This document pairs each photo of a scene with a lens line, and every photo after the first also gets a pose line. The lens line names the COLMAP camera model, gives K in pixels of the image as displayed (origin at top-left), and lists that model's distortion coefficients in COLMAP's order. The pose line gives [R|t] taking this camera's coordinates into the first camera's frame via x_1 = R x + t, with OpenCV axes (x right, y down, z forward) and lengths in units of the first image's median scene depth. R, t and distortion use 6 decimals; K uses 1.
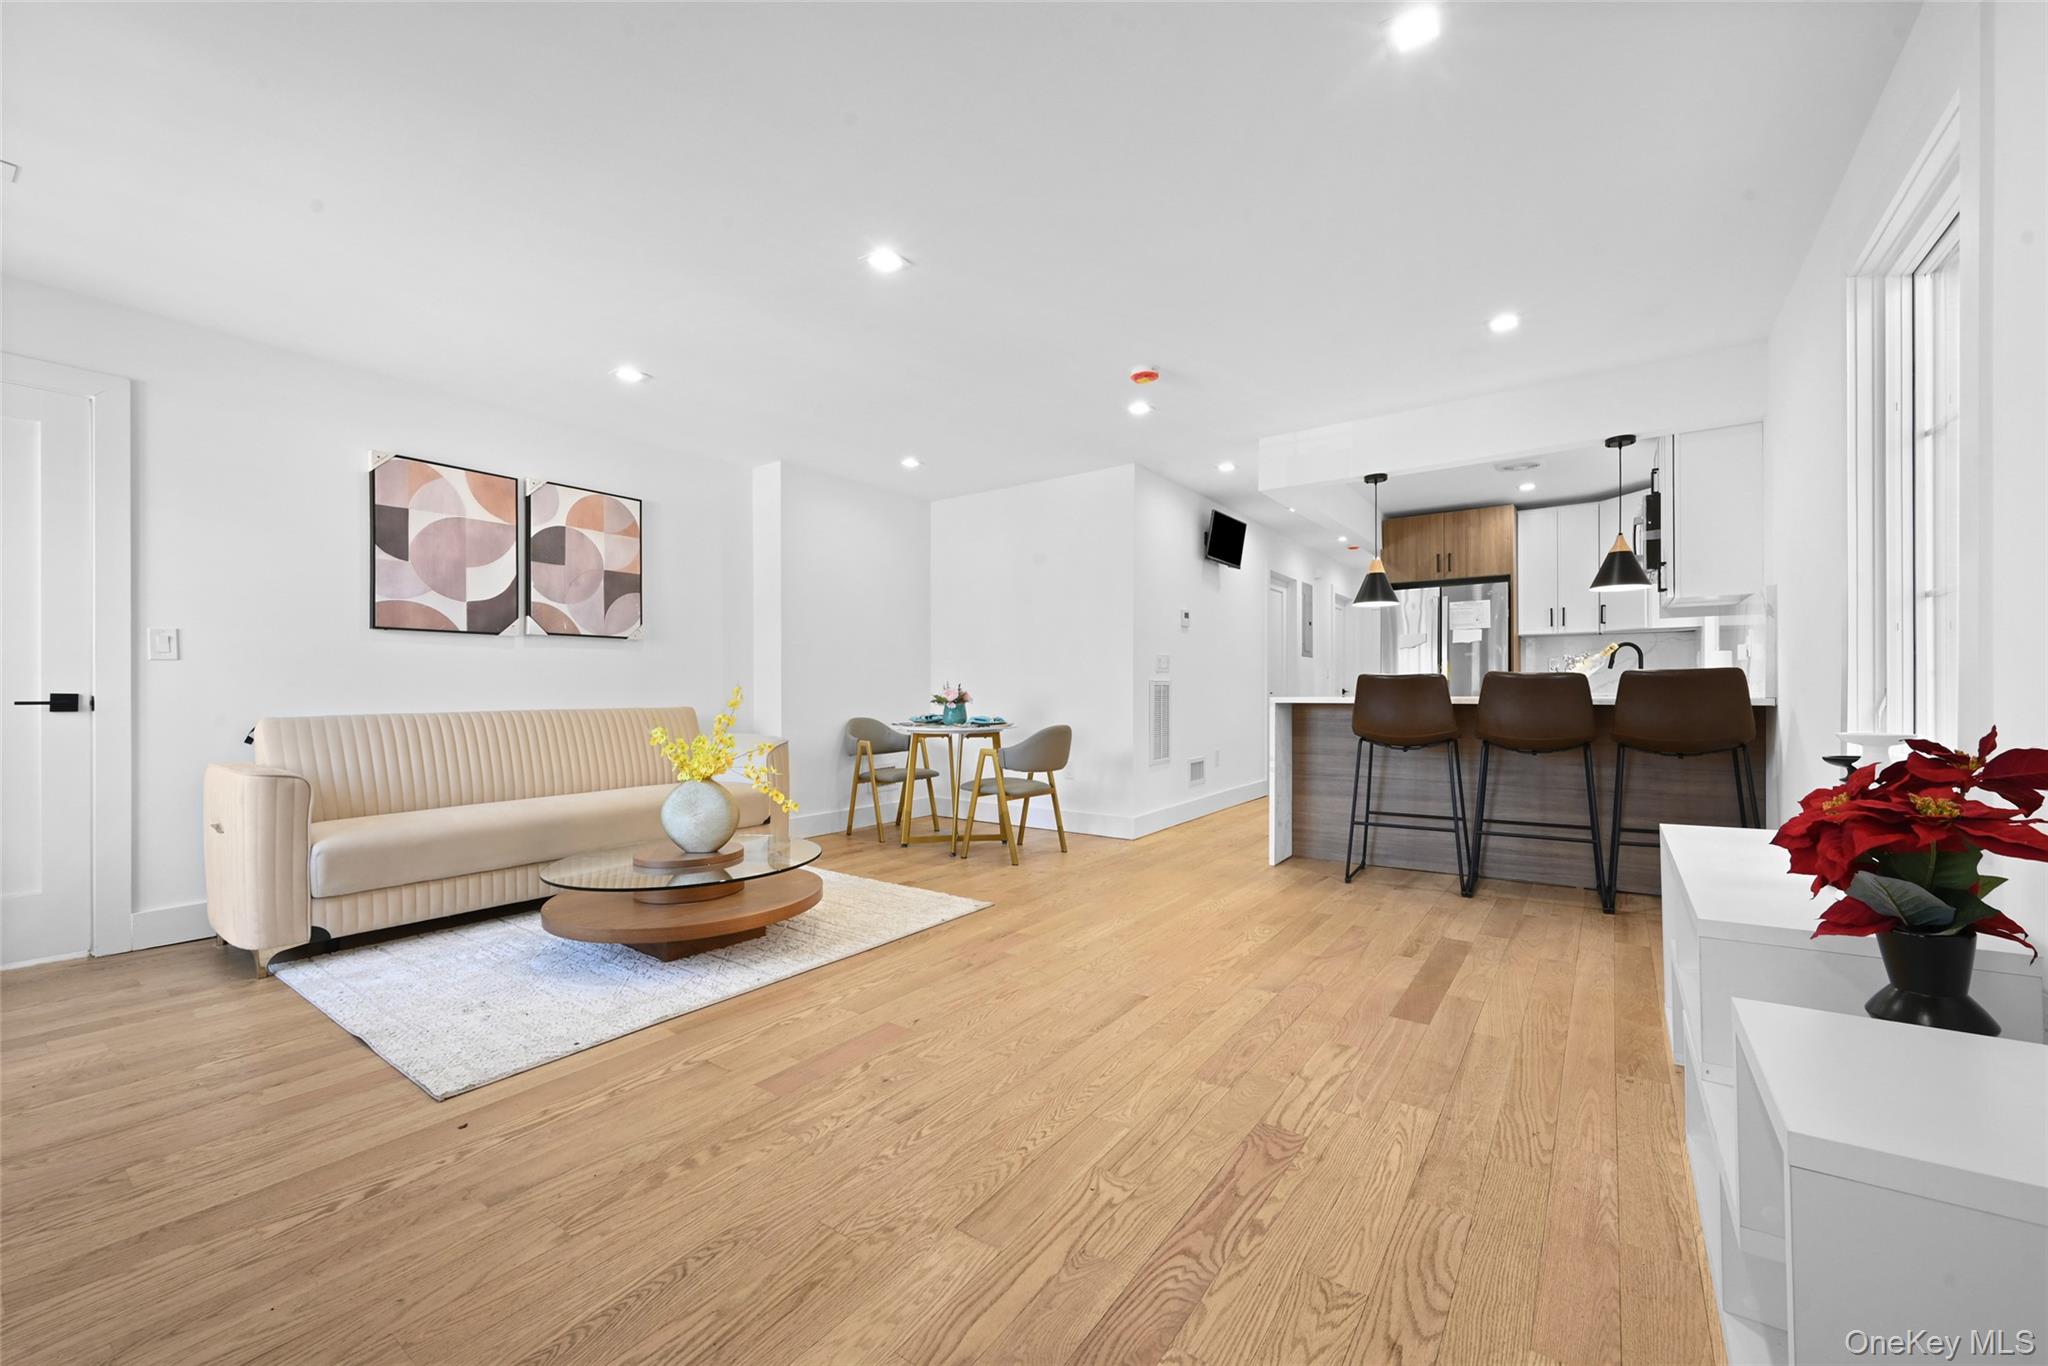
lens RADIAL K [[808.3, 0, 1031.3], [0, 808.3, 692.1], [0, 0, 1]] dist [-0.000038, 0.000001]
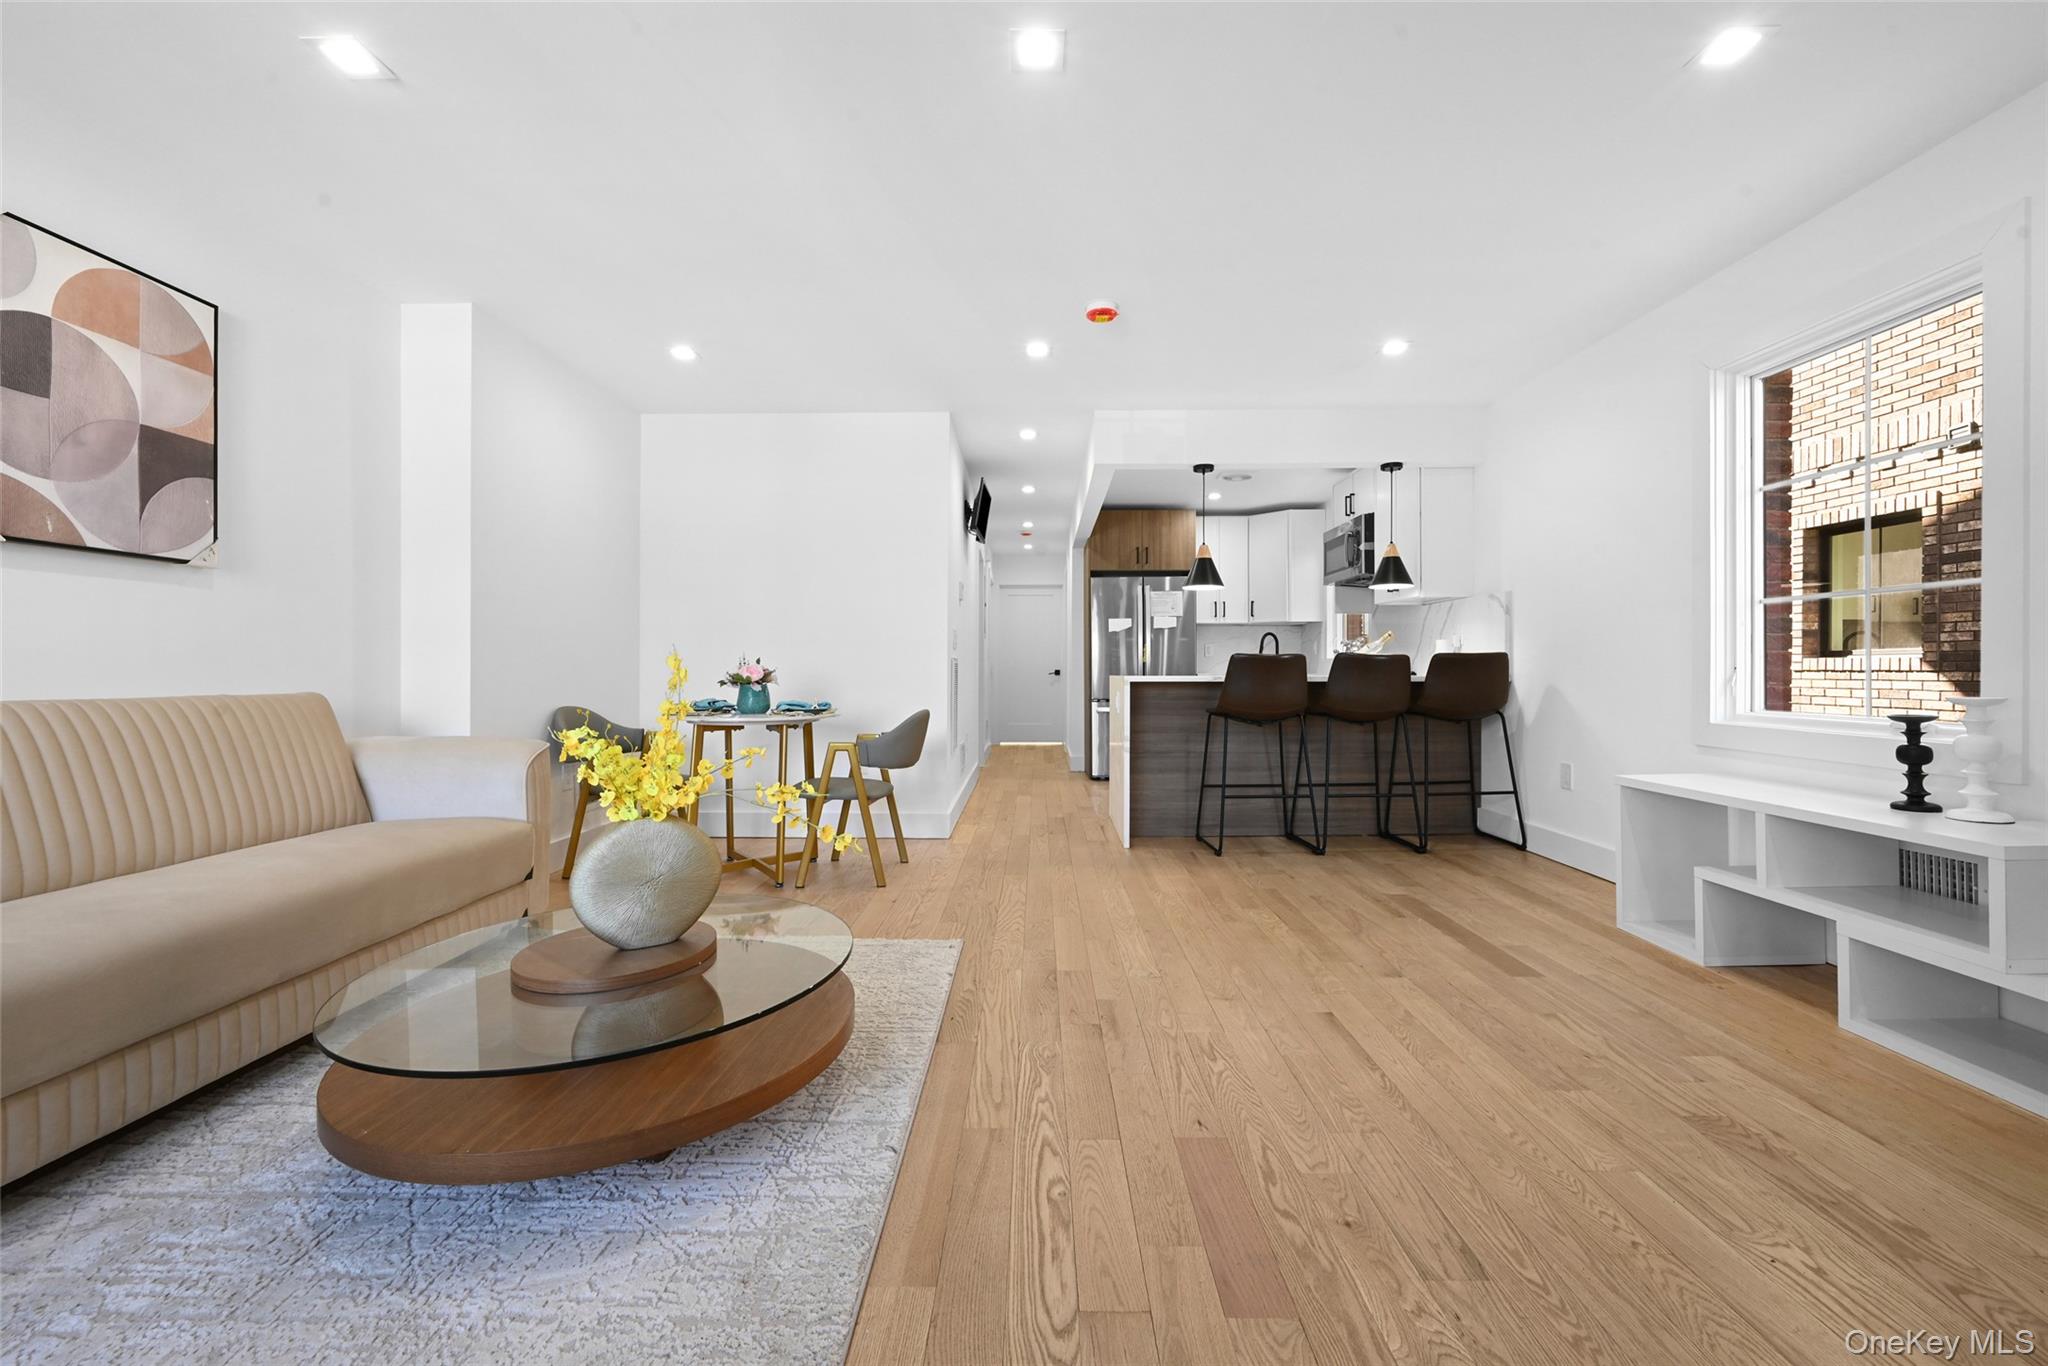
lens RADIAL K [[808.3, 0, 1029.3], [0, 808.3, 670.1], [0, 0, 1]] dist [-0.000038, 0.000001]
pose [[0.819193, 0.004624, 0.573499, -0.411783], [-0.001461, 0.999981, -0.005975, 0.006127], [-0.573516, 0.004057, 0.819184, 0.303164]]
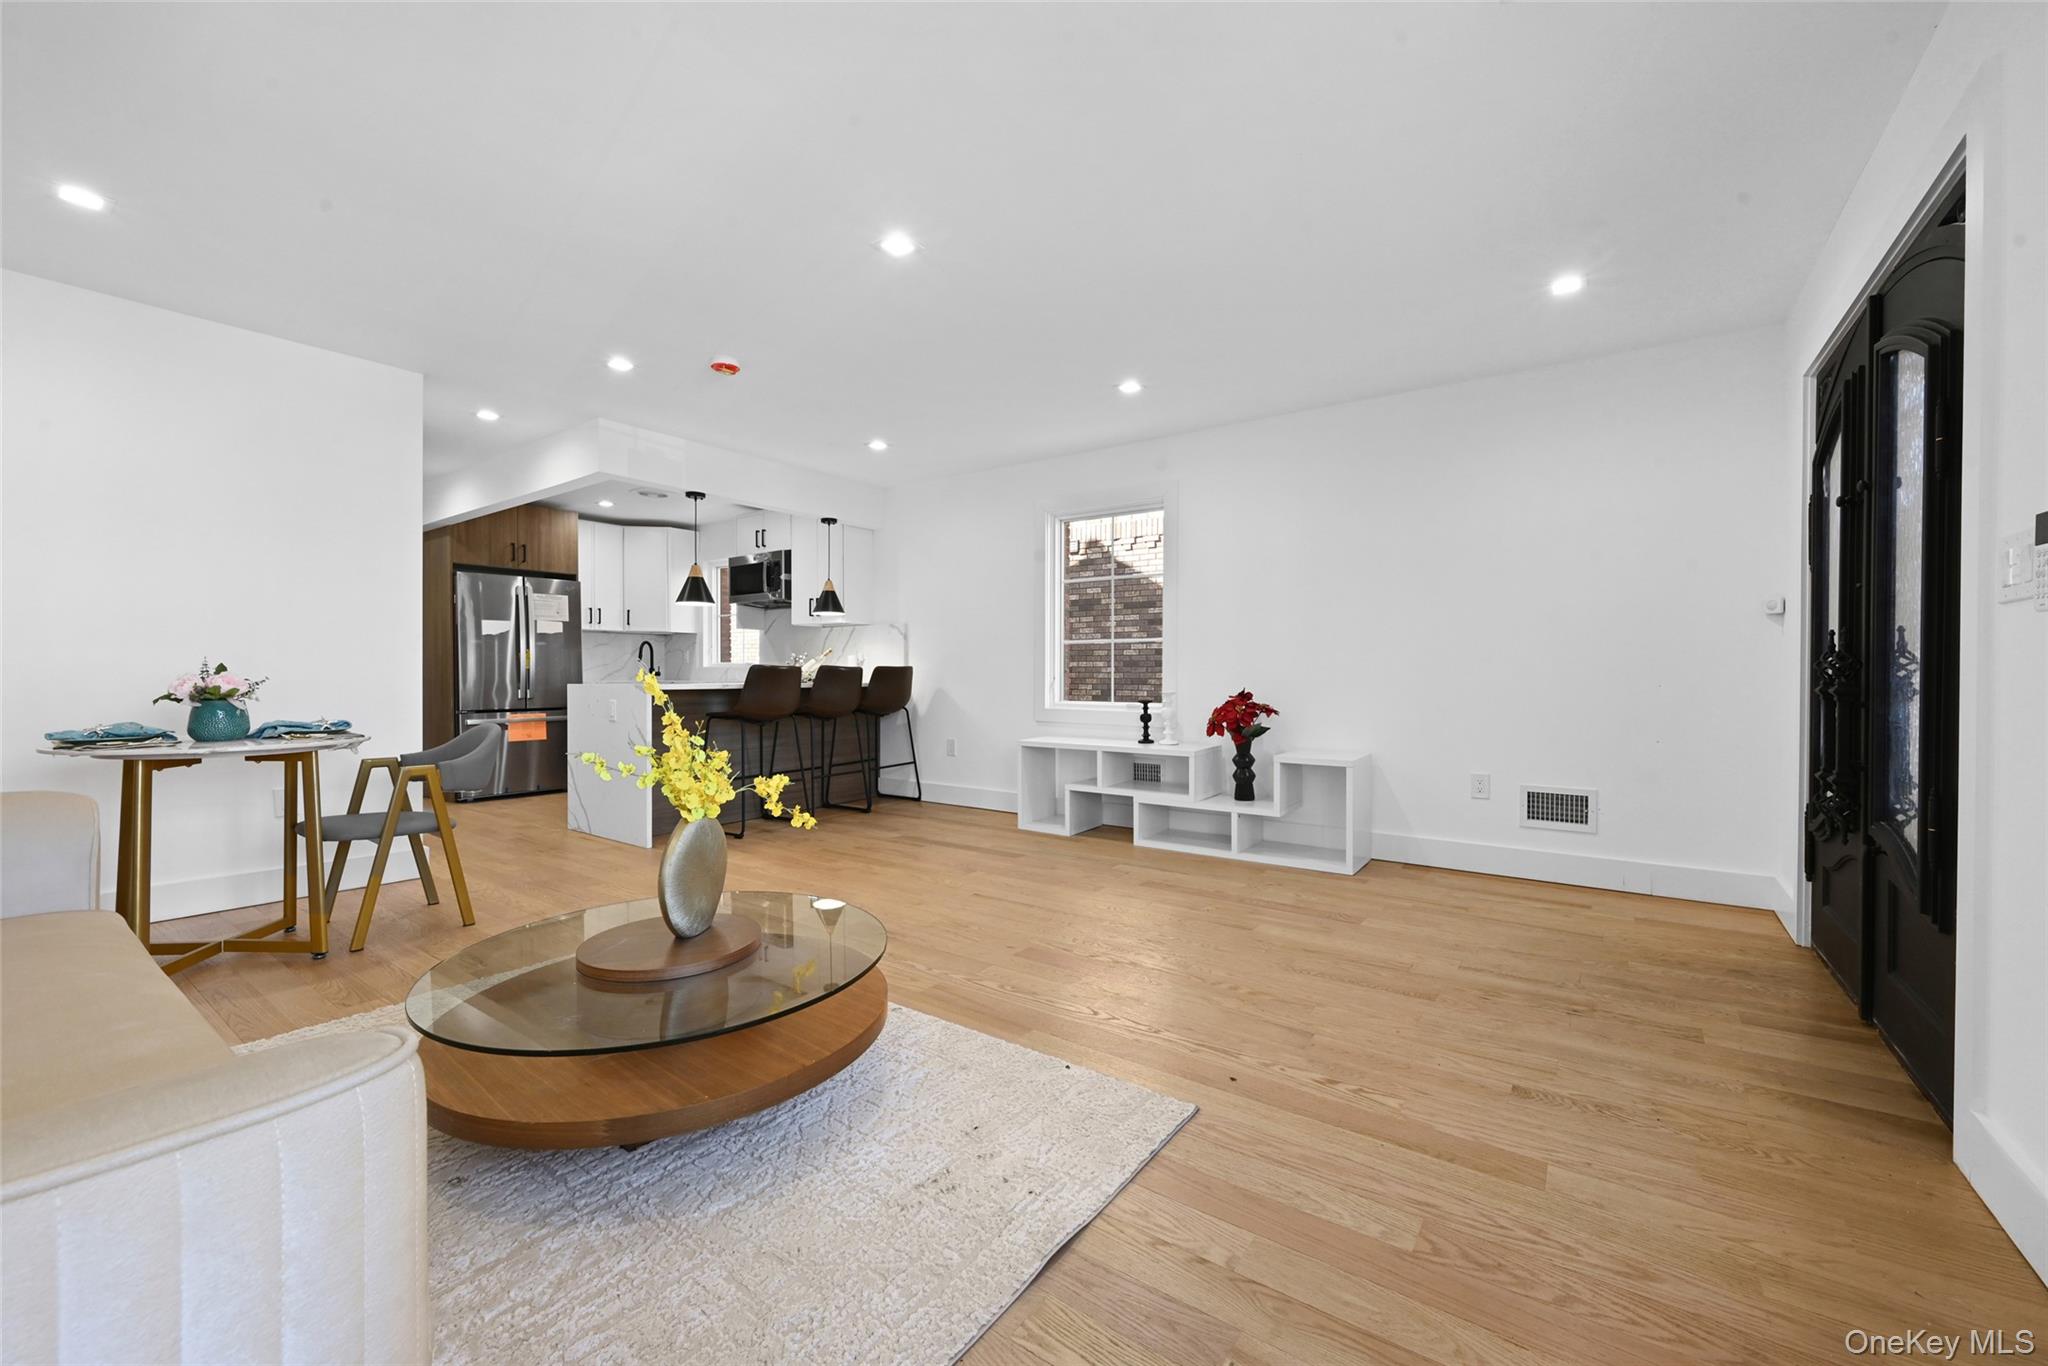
lens RADIAL K [[808.3, 0, 1023.6], [0, 808.3, 680.3], [0, 0, 1]] dist [-0.000038, 0.000001]
pose [[0.008846, -0.001180, 0.999960, -0.827766], [0.002321, 0.999997, 0.001159, 0.001118], [-0.999958, 0.002311, 0.008849, 0.588471]]
